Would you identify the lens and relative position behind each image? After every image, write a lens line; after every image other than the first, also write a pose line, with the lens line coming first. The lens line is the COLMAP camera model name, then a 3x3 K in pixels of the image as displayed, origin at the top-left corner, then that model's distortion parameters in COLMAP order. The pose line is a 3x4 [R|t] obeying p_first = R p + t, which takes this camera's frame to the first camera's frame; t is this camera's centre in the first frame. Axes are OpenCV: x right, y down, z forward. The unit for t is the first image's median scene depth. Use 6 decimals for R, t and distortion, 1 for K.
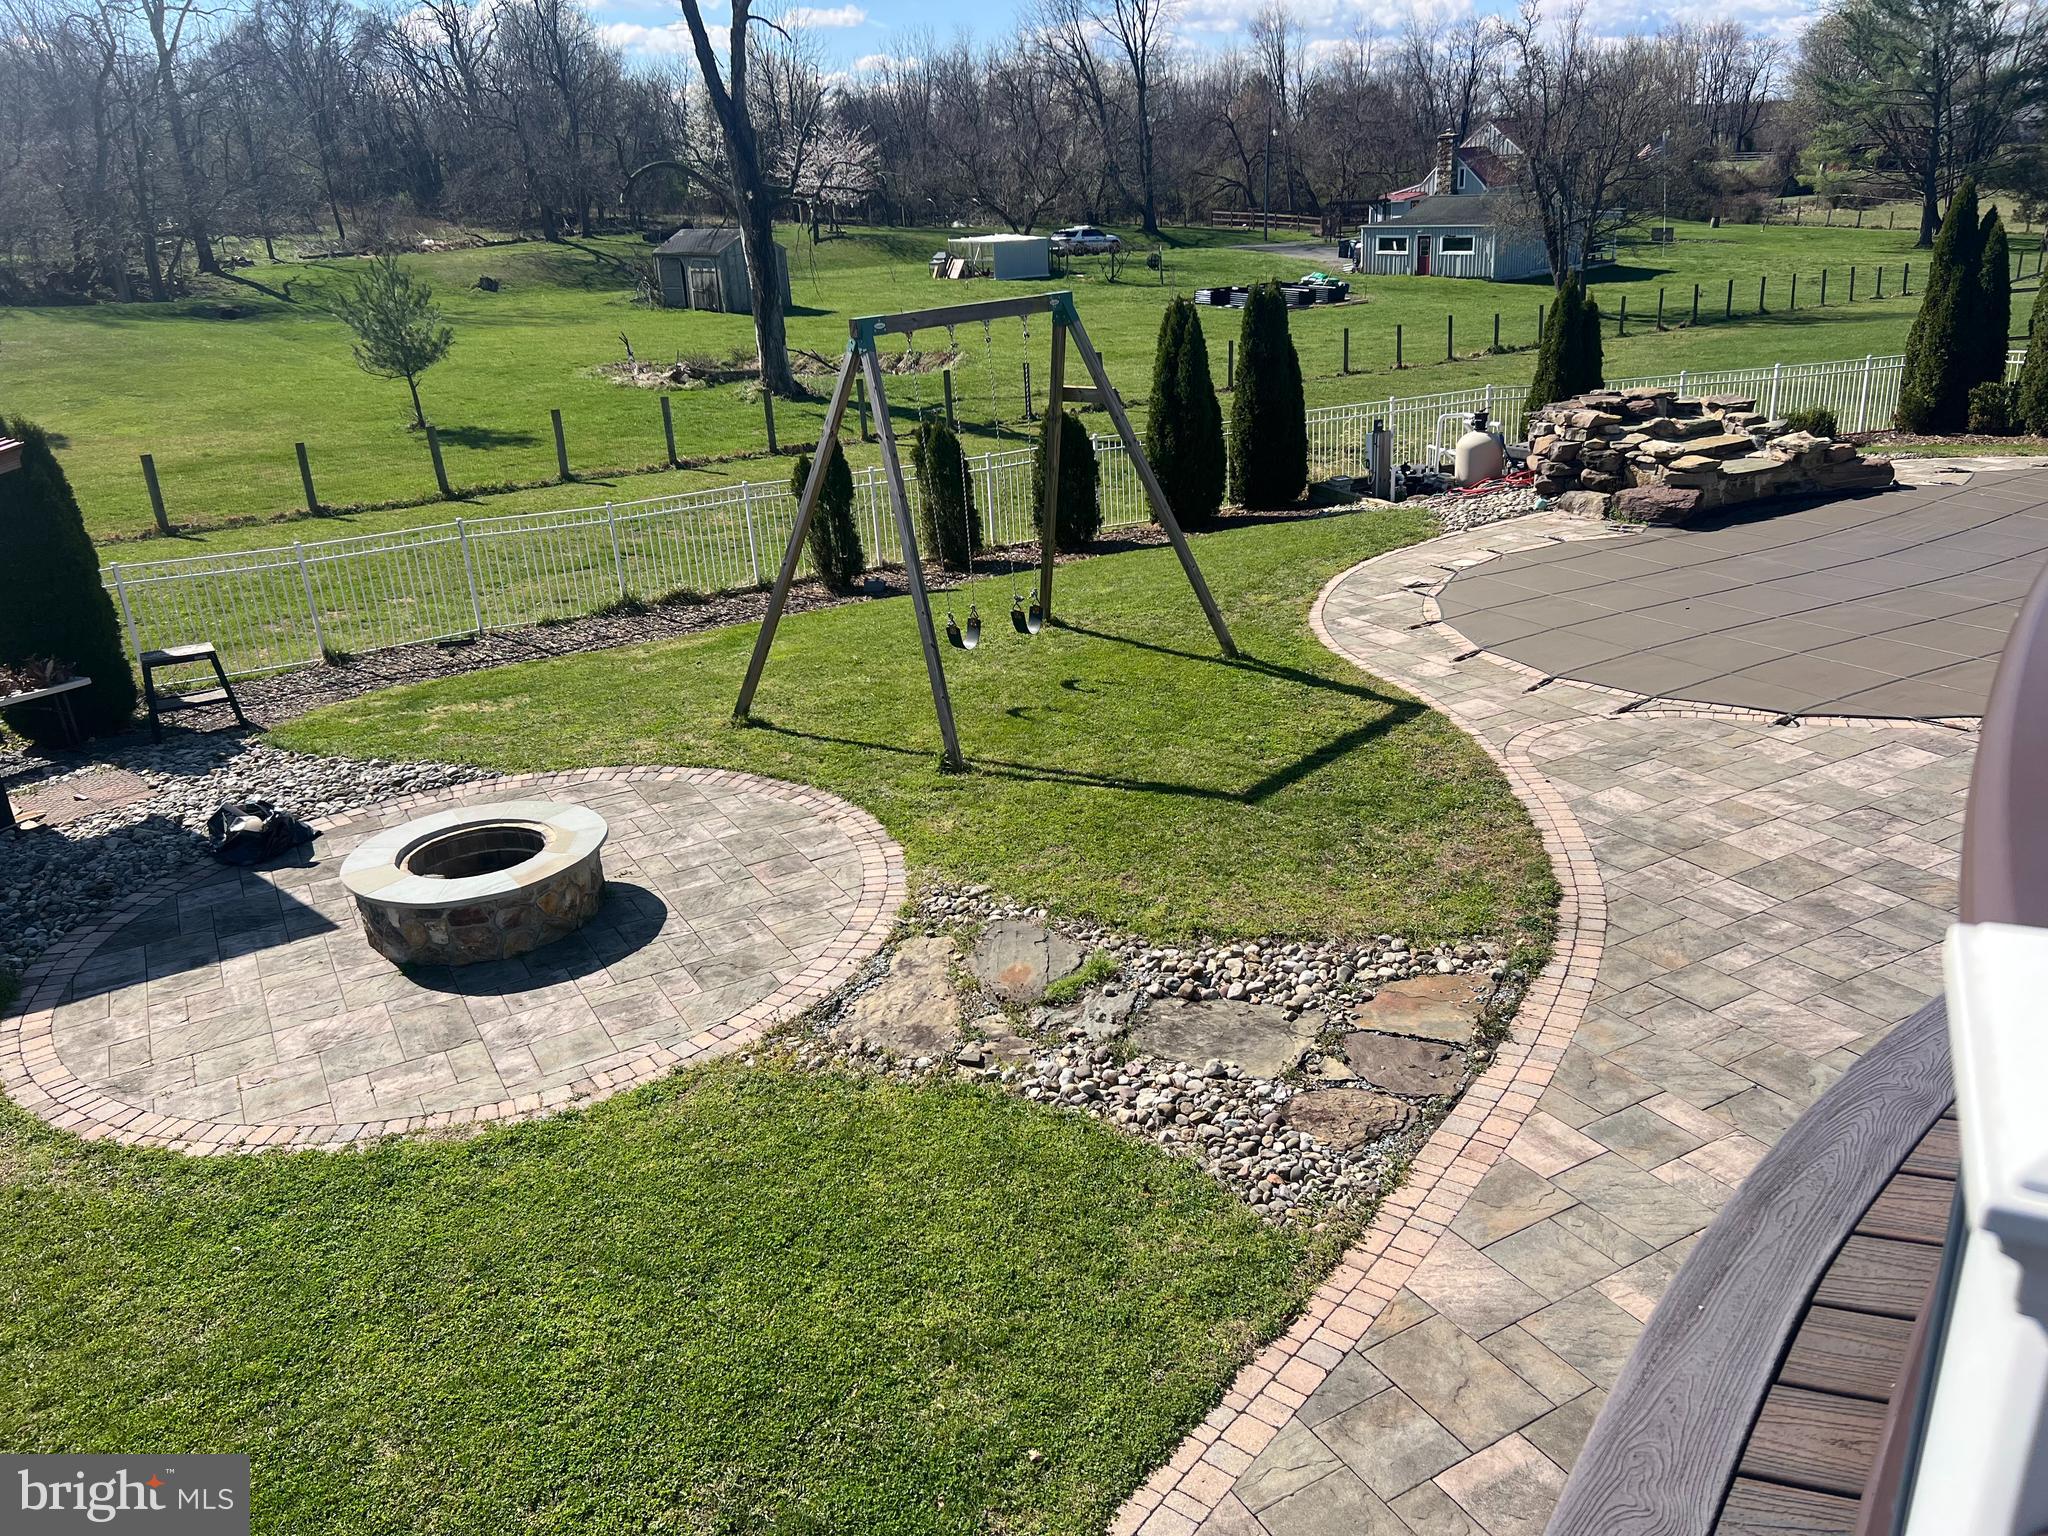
lens RADIAL K [[1511.0, 0, 1041.6], [0, 1511.0, 768.7], [0, 0, 1]] dist [0.059280, -0.072230]
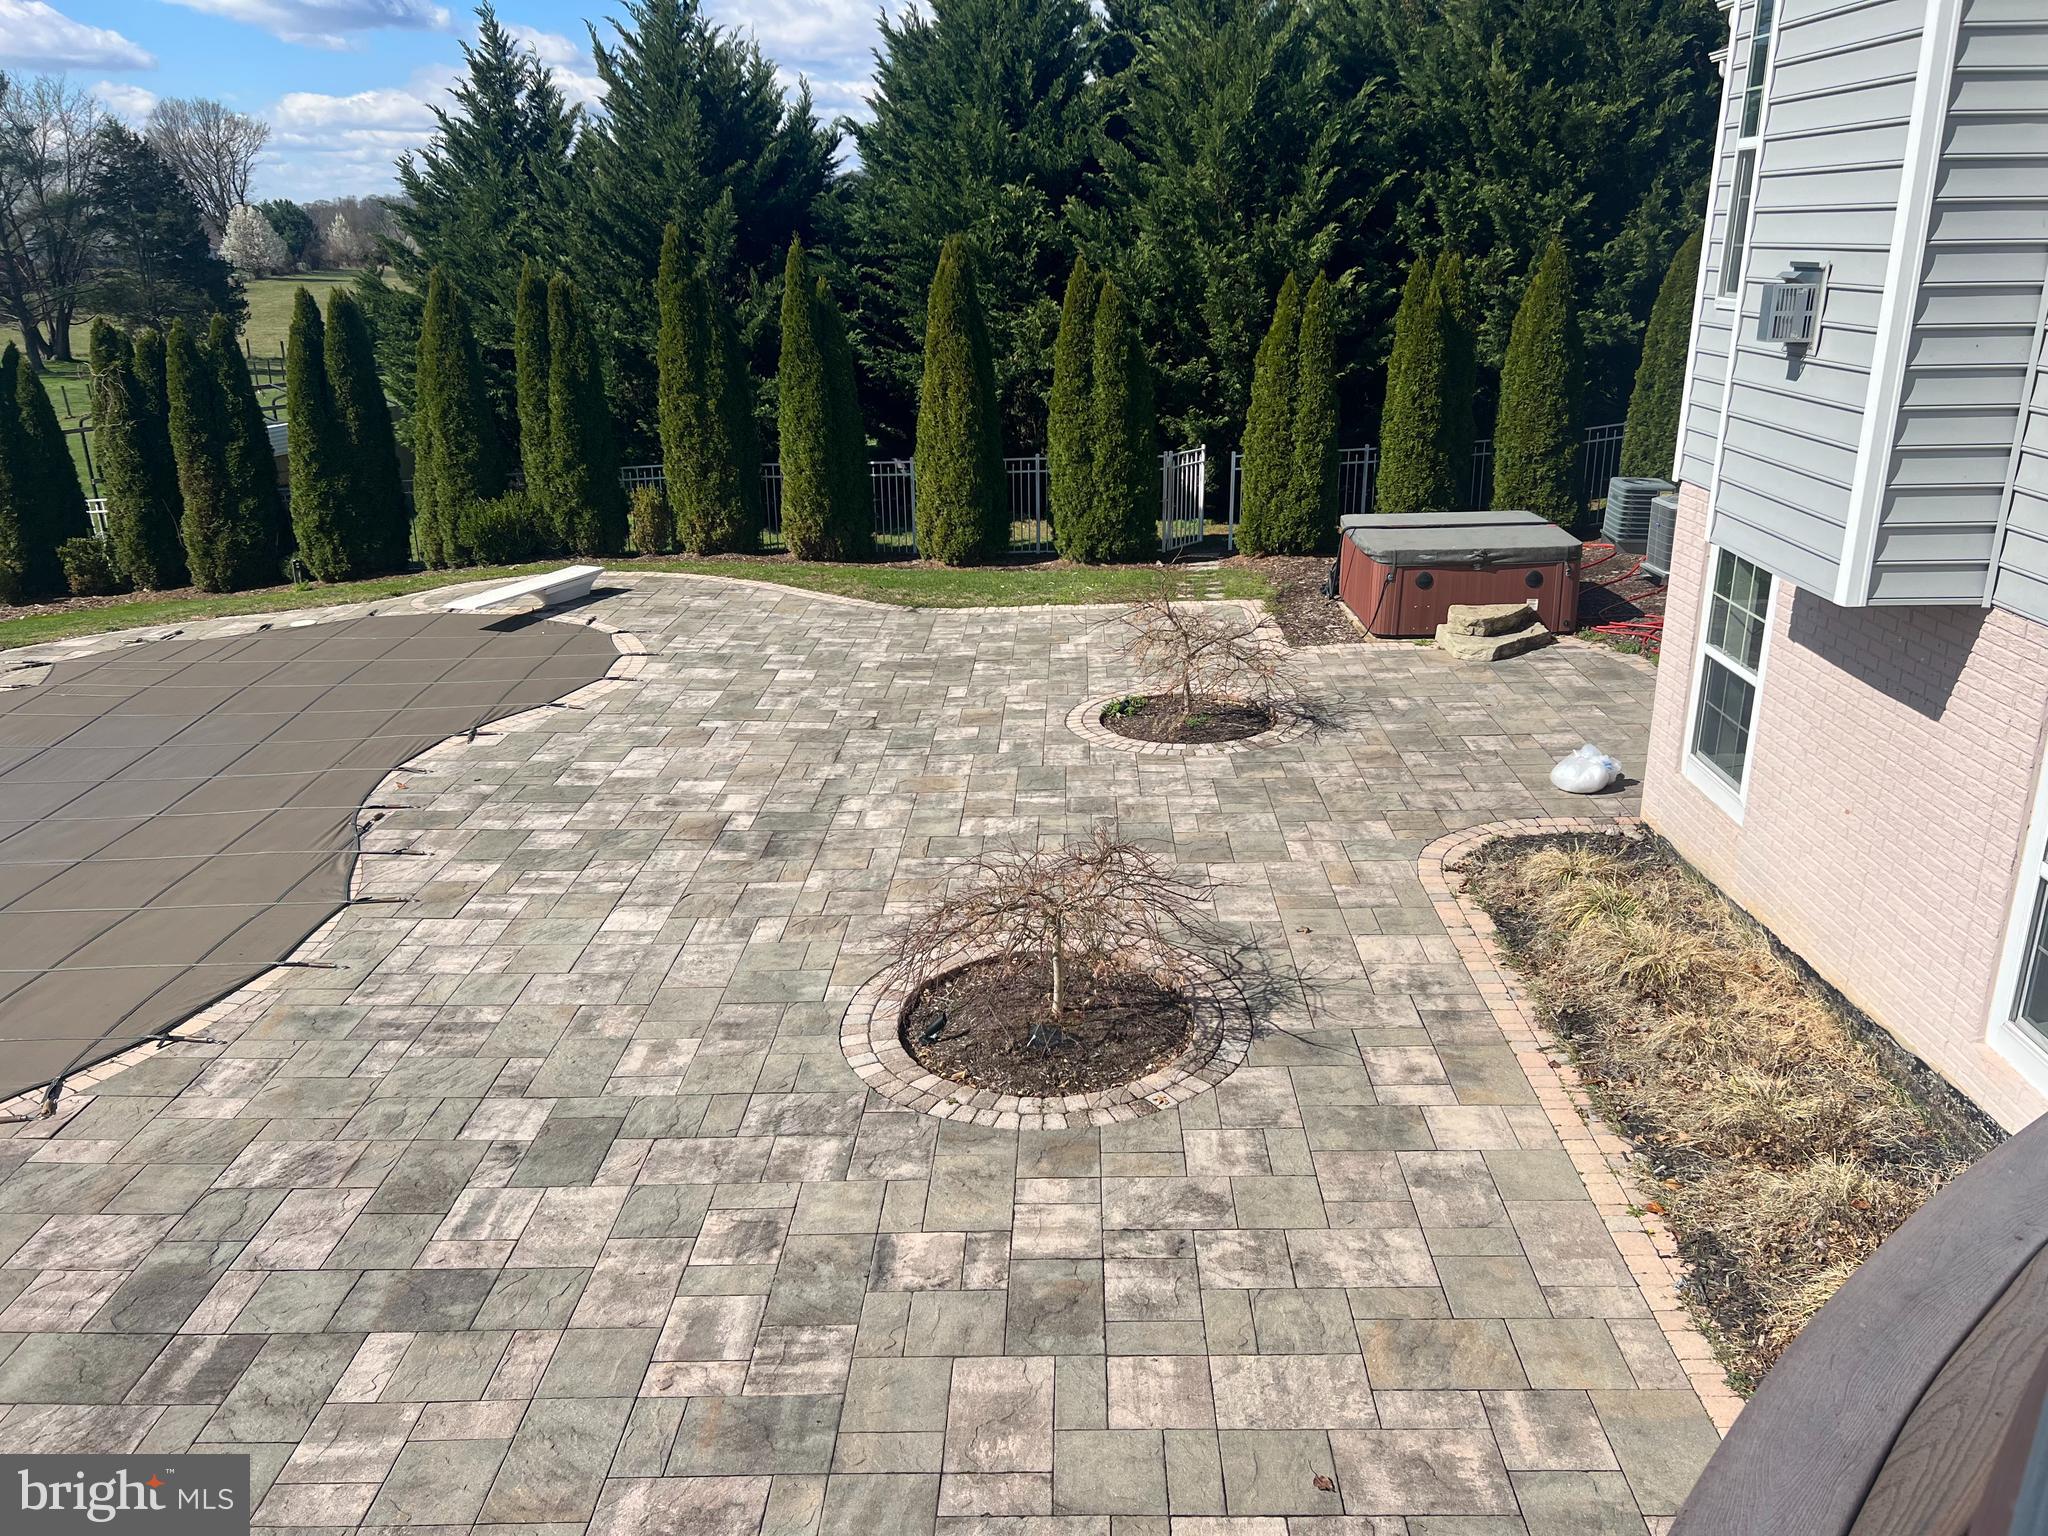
lens RADIAL K [[1511.0, 0, 1057.9], [0, 1511.0, 745.4], [0, 0, 1]] dist [0.059280, -0.072230]
pose [[0.486041, -0.229445, 0.843279, 0.187915], [0.300933, 0.949850, 0.084993, -0.066692], [-0.820490, 0.212461, 0.530713, 0.151409]]
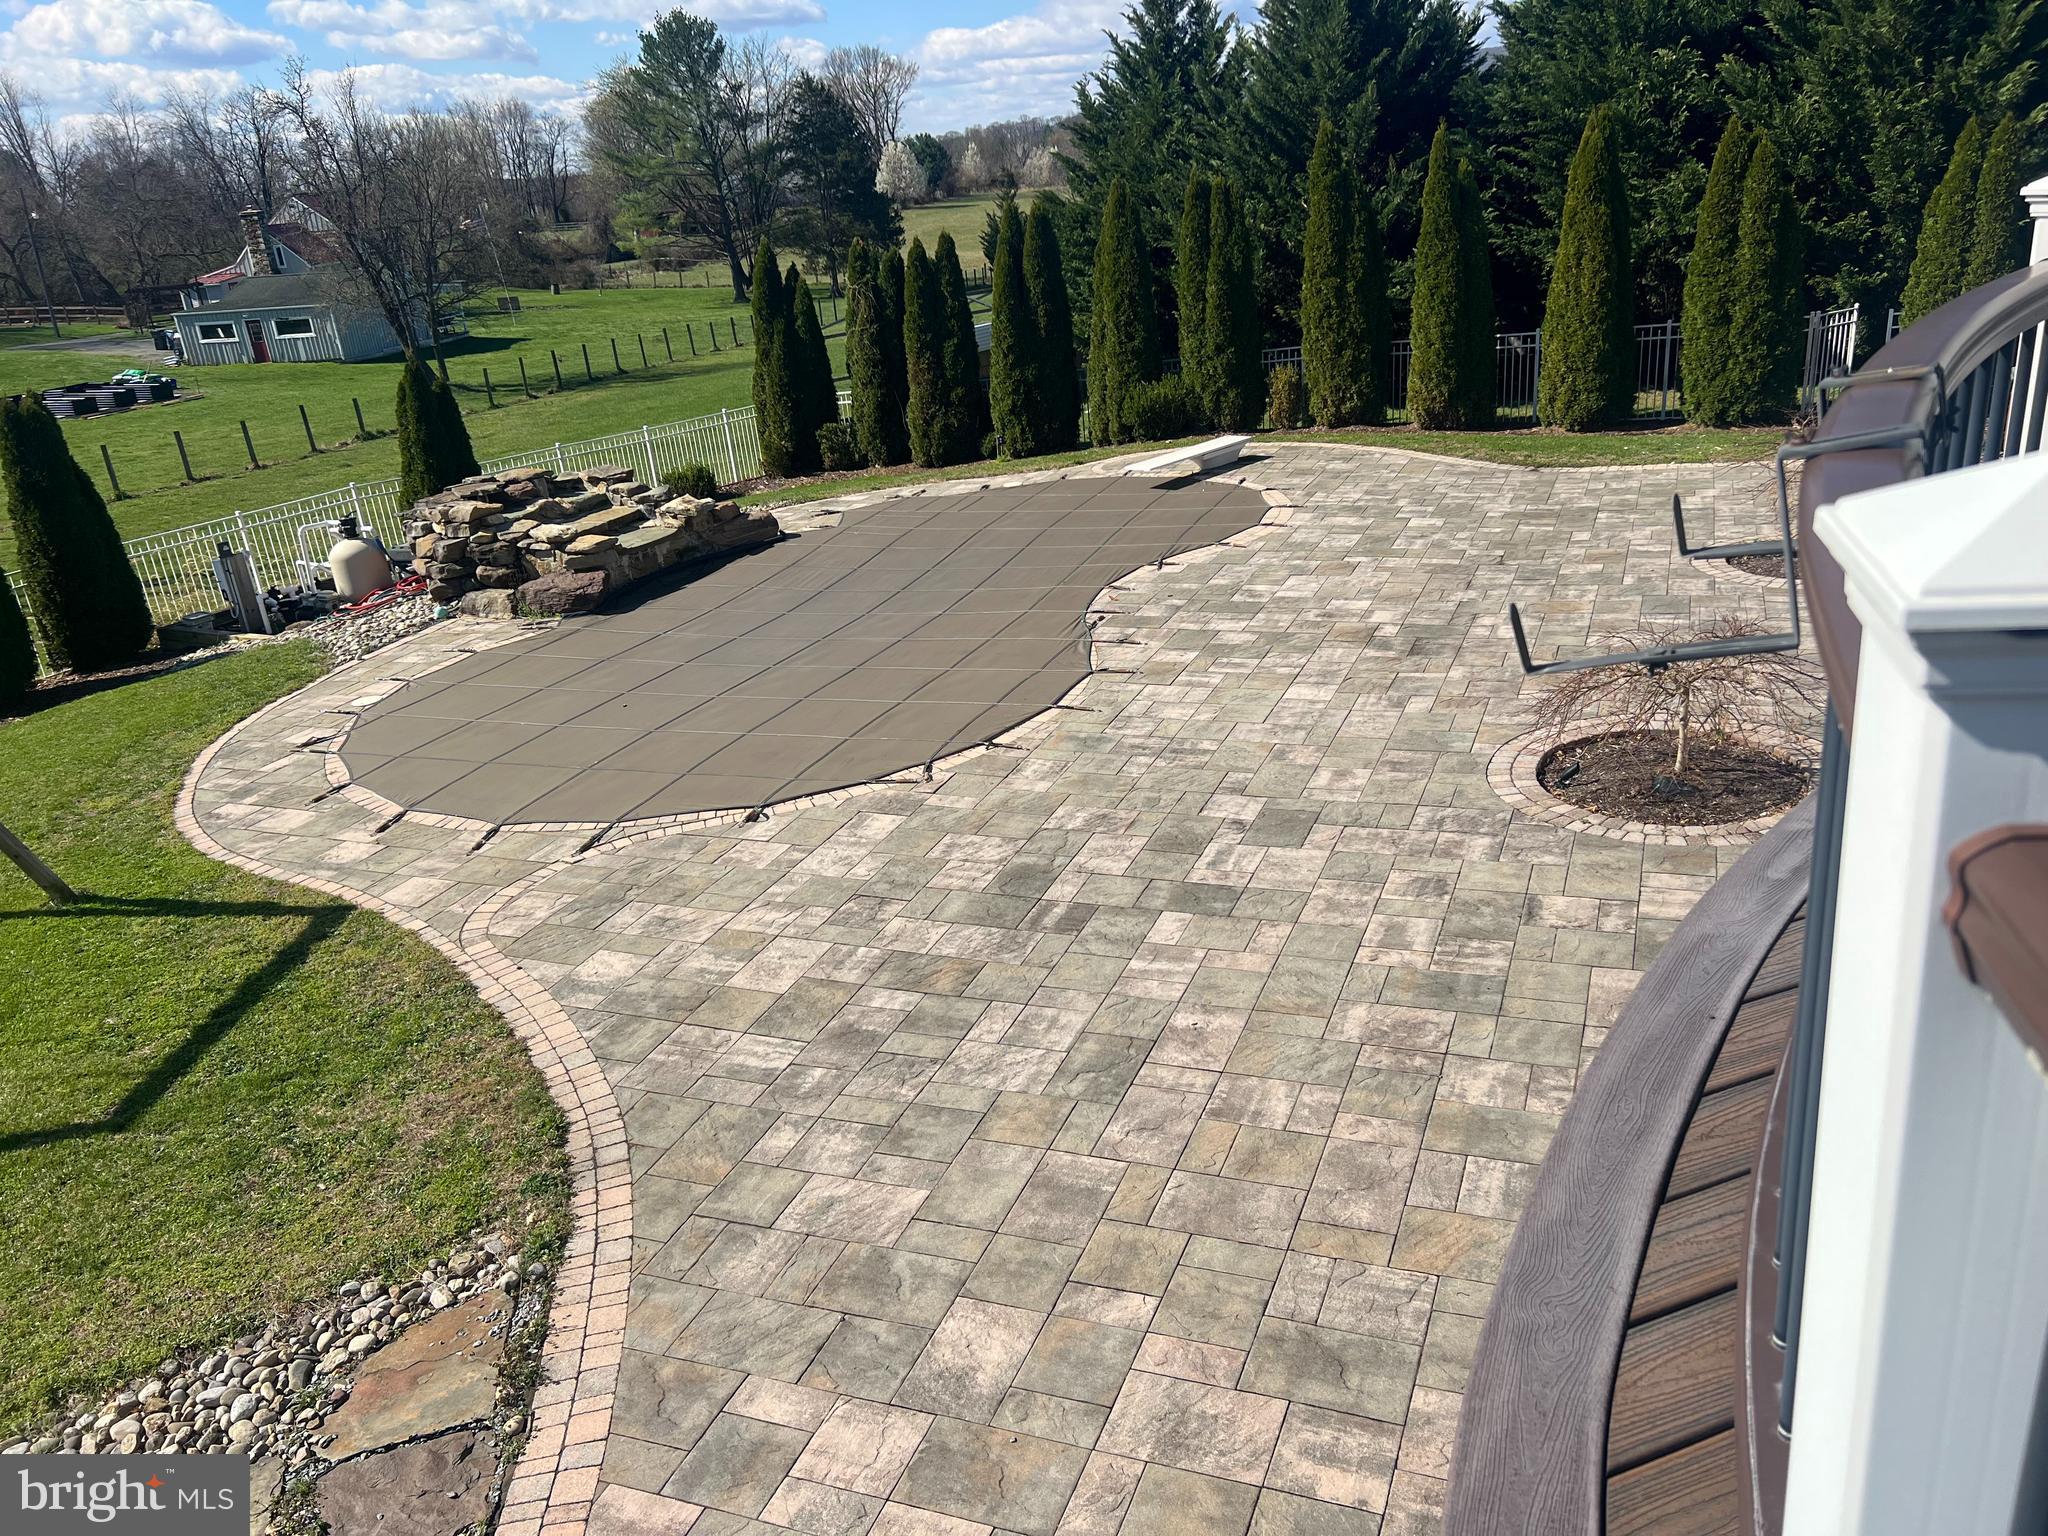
lens RADIAL K [[1511.0, 0, 1041.9], [0, 1511.0, 762.9], [0, 0, 1]] dist [0.059280, -0.072230]
pose [[0.771188, -0.242037, 0.588802, 0.060810], [0.268416, 0.962297, 0.044009, -0.038799], [-0.577254, 0.124105, 0.807078, 0.103863]]
